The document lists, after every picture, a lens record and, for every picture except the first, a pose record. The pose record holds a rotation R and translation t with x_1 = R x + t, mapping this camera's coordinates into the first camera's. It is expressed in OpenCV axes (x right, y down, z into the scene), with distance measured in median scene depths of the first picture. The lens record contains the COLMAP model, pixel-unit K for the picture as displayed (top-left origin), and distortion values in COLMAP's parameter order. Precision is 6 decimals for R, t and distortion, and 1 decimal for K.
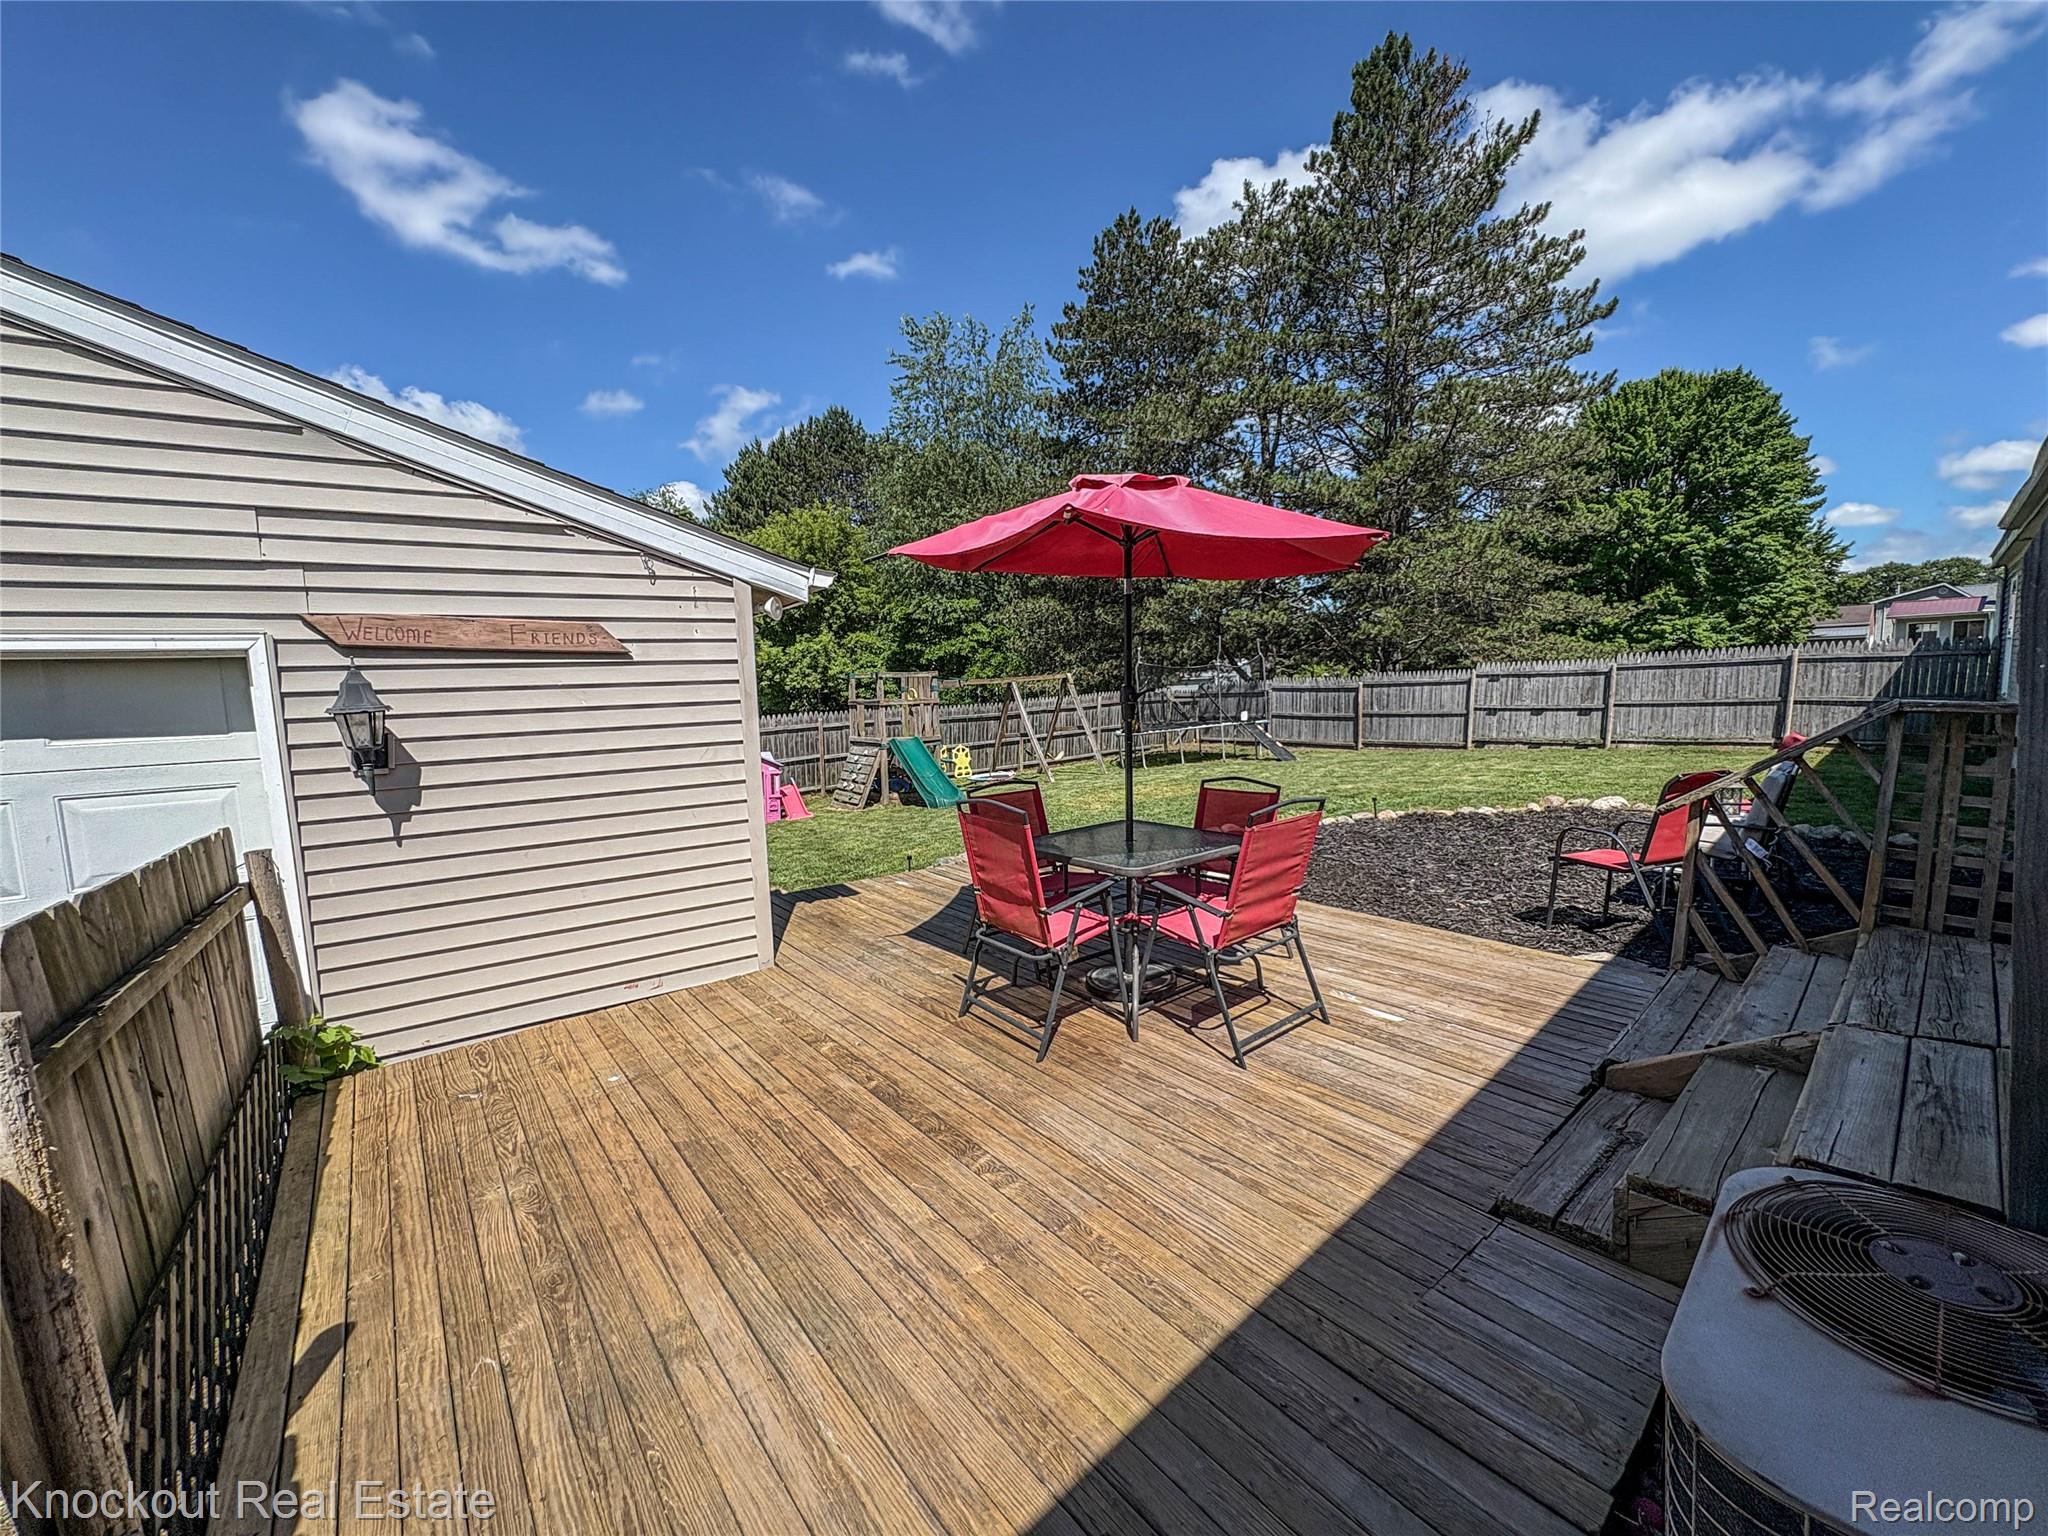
lens RADIAL K [[817.8, 0, 1023.7], [0, 817.8, 769.2], [0, 0, 1]] dist [-0.000738, -0.000041]
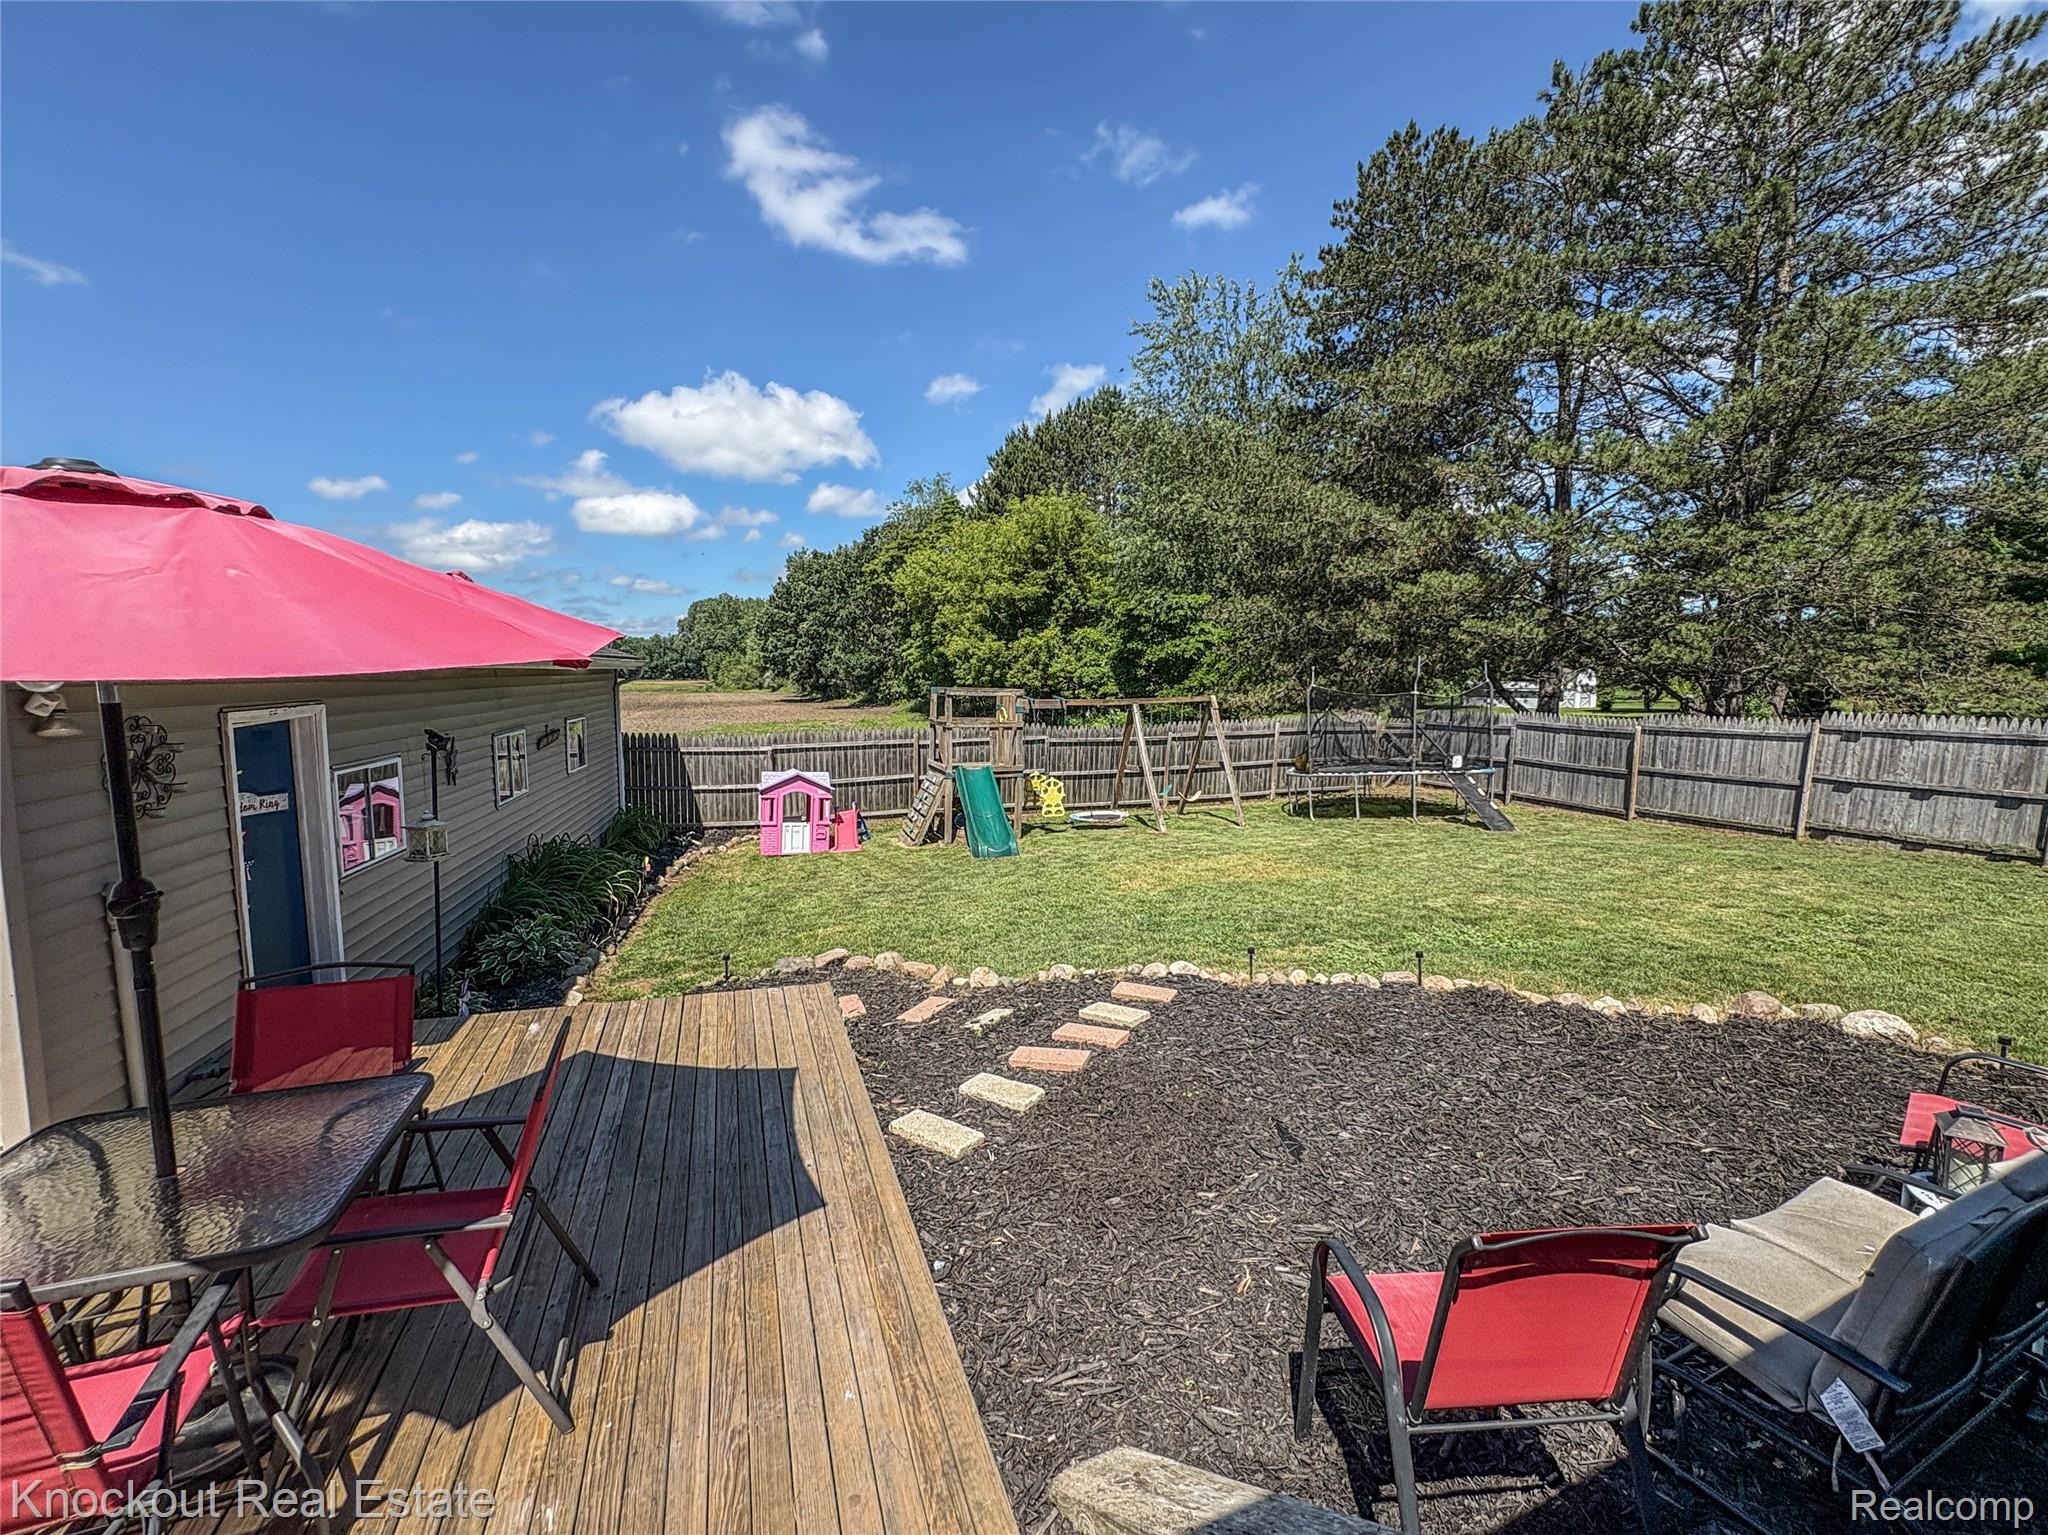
lens RADIAL K [[868.6, 0, 1060.0], [0, 868.6, 757.1], [0, 0, 1]] dist [0.001290, -0.000501]
pose [[0.951388, 0.071181, -0.299658, 0.155983], [-0.074545, 0.997218, 0.000205, -0.040842], [0.298839, 0.022143, 0.954047, 0.121520]]
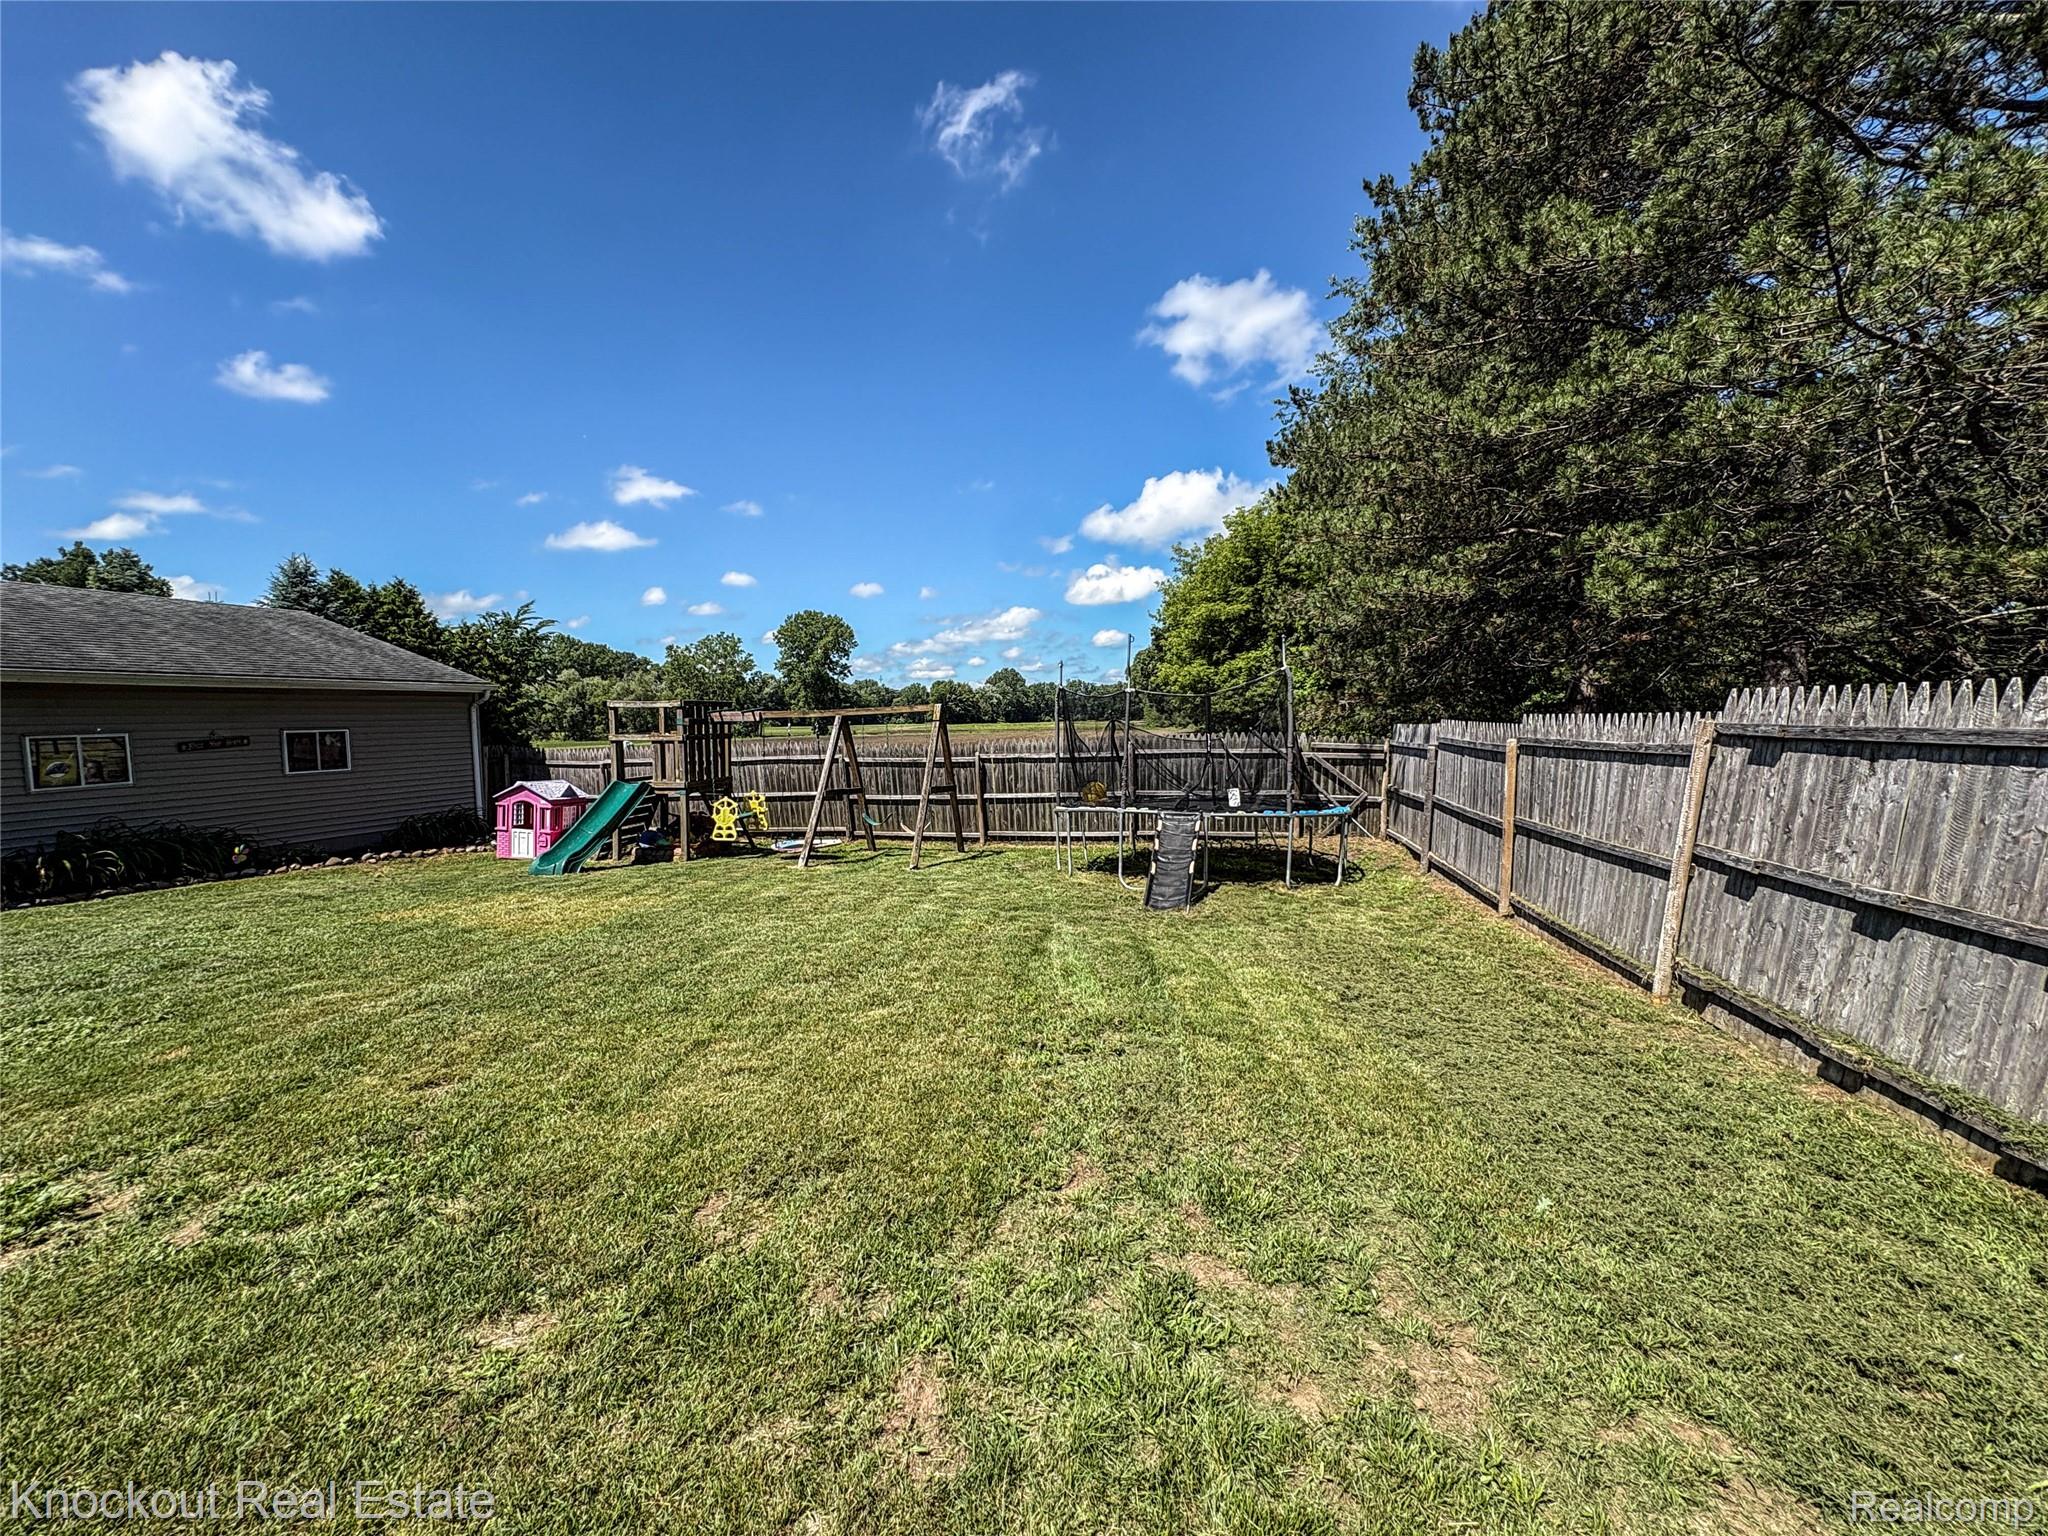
lens RADIAL K [[817.8, 0, 1023.7], [0, 817.8, 769.2], [0, 0, 1]] dist [-0.000738, -0.000041]
pose [[0.633793, 0.076341, -0.769726, 0.541942], [-0.092813, 0.995434, 0.022304, -0.078140], [0.767914, 0.057305, 0.637984, 0.579944]]
